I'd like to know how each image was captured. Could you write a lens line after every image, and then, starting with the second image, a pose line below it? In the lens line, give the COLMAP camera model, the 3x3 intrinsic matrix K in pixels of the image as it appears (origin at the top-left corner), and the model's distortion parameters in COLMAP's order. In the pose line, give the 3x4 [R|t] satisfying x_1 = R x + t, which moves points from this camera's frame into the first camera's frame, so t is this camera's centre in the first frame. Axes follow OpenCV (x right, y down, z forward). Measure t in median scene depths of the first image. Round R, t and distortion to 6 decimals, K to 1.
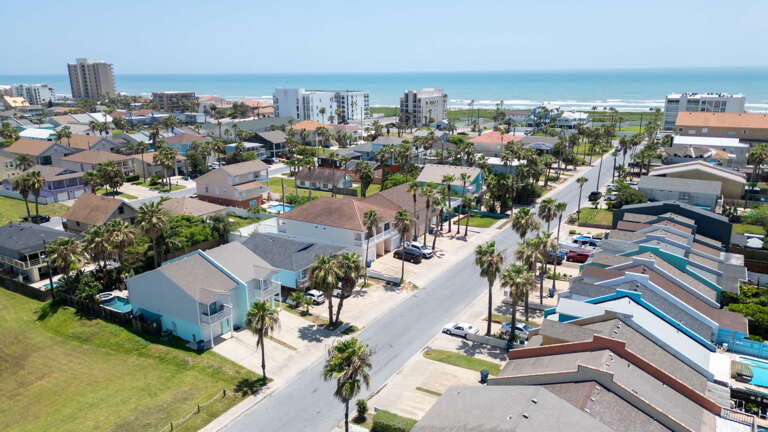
lens RADIAL K [[538.2, 0, 386.4], [0, 538.2, 215.5], [0, 0, 1]] dist [0.076354, -0.078394]
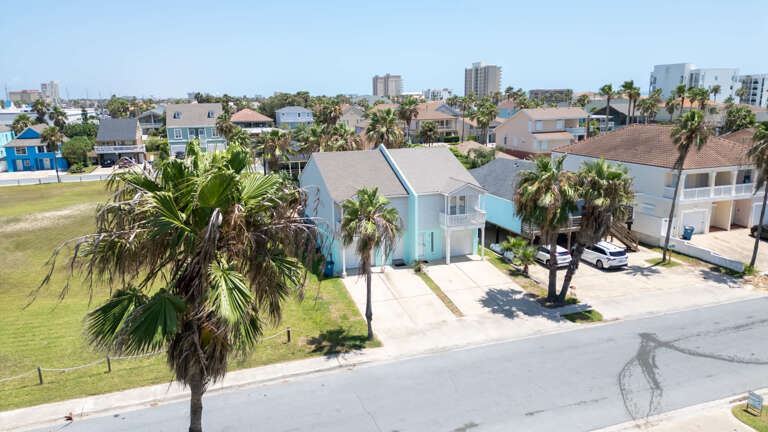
lens RADIAL K [[538.2, 0, 386.4], [0, 538.2, 215.5], [0, 0, 1]] dist [0.076354, -0.078394]
pose [[0.772950, 0.135000, -0.619938, 0.070119], [-0.156554, 0.987470, 0.019840, 0.106140], [0.614849, 0.081719, 0.784400, 0.371430]]
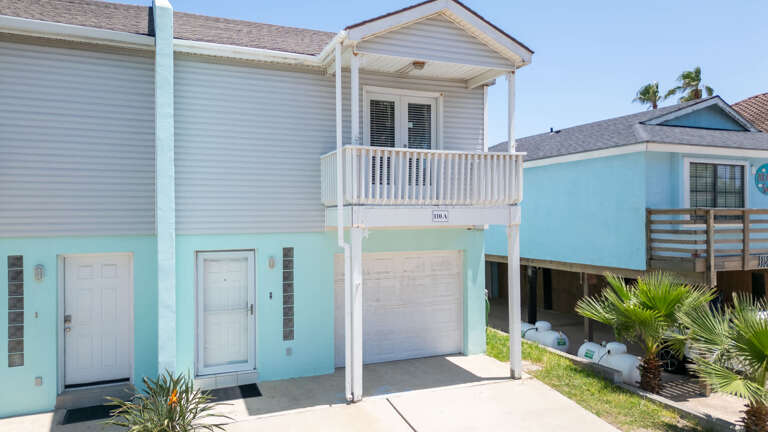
lens RADIAL K [[538.2, 0, 386.4], [0, 538.2, 215.5], [0, 0, 1]] dist [0.076354, -0.078394]
pose [[0.815065, 0.002742, -0.579363, -0.116084], [-0.150000, 0.966891, -0.206449, 0.136789], [0.559615, 0.255174, 0.788490, 0.699179]]
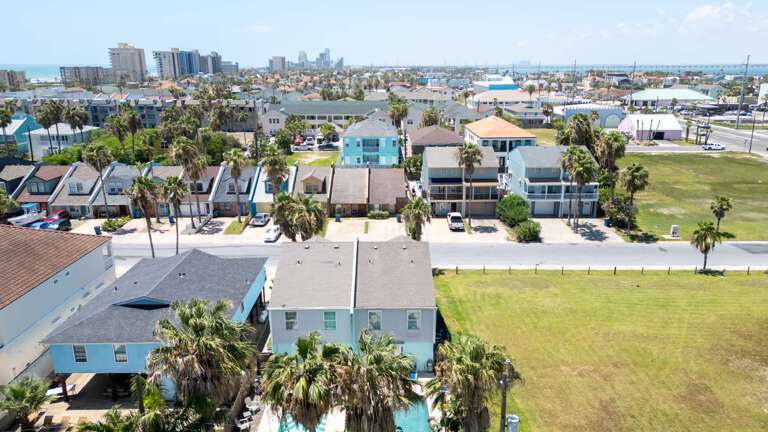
lens RADIAL K [[538.2, 0, 386.4], [0, 538.2, 215.5], [0, 0, 1]] dist [0.076354, -0.078394]
pose [[-0.529839, -0.225489, 0.817573, -0.699587], [0.223825, 0.892651, 0.391249, -0.168017], [-0.818030, 0.390292, -0.422492, 0.960468]]
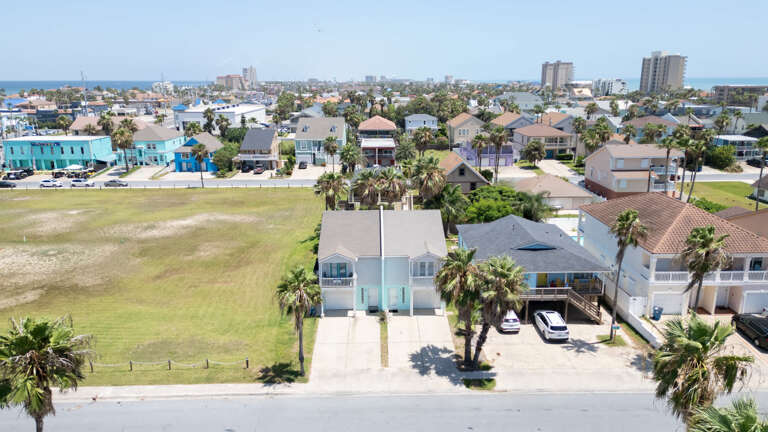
lens RADIAL K [[545.4, 0, 386.4], [0, 545.4, 214.7], [0, 0, 1]] dist [0.073843, -0.076580]
pose [[0.541597, 0.209902, -0.814011, 0.258478], [-0.218600, 0.970178, 0.104727, -0.009507], [0.811718, 0.121223, 0.571331, 0.413593]]
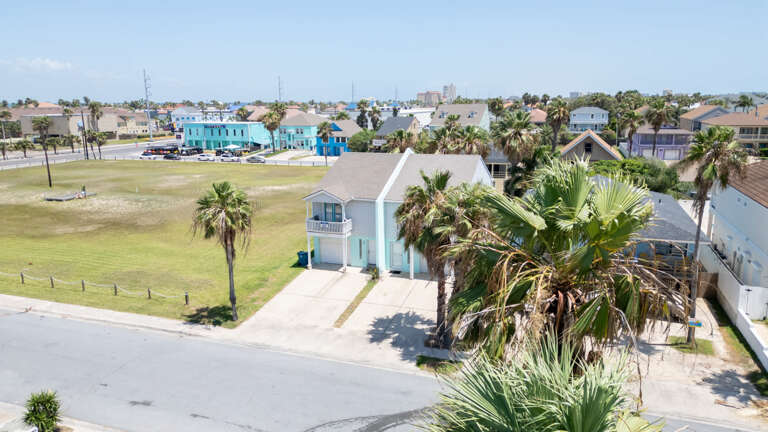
lens RADIAL K [[538.2, 0, 386.4], [0, 538.2, 215.5], [0, 0, 1]] dist [0.076354, -0.078394]
pose [[0.208695, 0.211730, -0.954786, 0.231497], [-0.246639, 0.956122, 0.158116, 0.034495], [0.946370, 0.202489, 0.251758, 0.636406]]
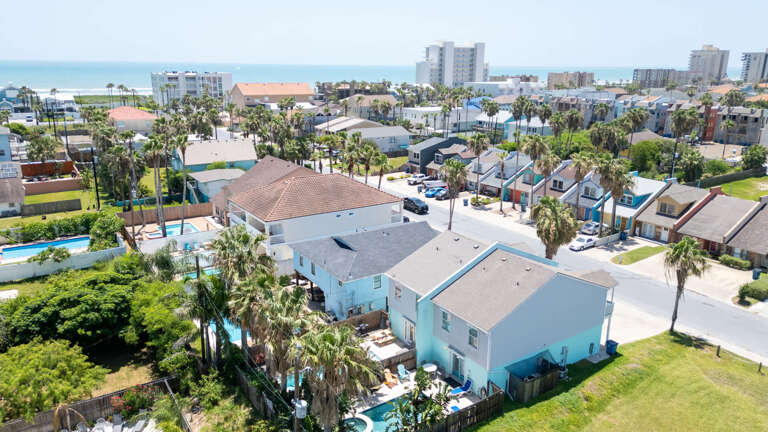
lens RADIAL K [[538.2, 0, 386.4], [0, 538.2, 215.5], [0, 0, 1]] dist [0.076354, -0.078394]
pose [[0.417607, -0.238909, 0.876657, -0.743983], [0.227398, 0.961591, 0.153731, -0.079371], [-0.879713, 0.135151, 0.455895, 0.630495]]
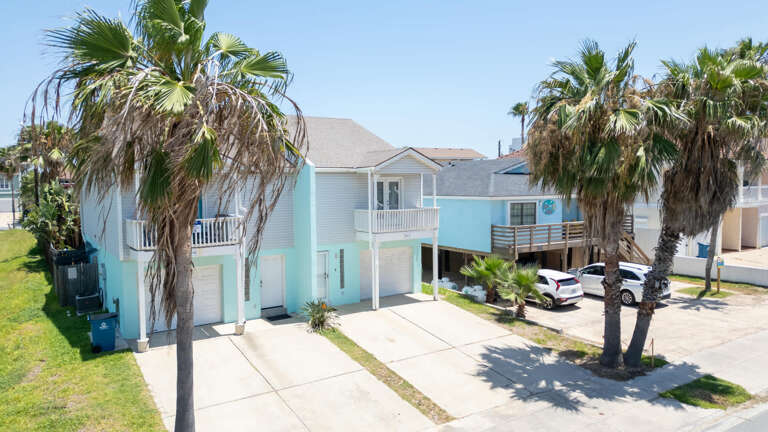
lens RADIAL K [[538.2, 0, 386.4], [0, 538.2, 215.5], [0, 0, 1]] dist [0.076354, -0.078394]
pose [[0.905991, 0.026530, -0.422466, -0.071361], [-0.107671, 0.979651, -0.169385, 0.148206], [0.409375, 0.198948, 0.890411, 0.560095]]
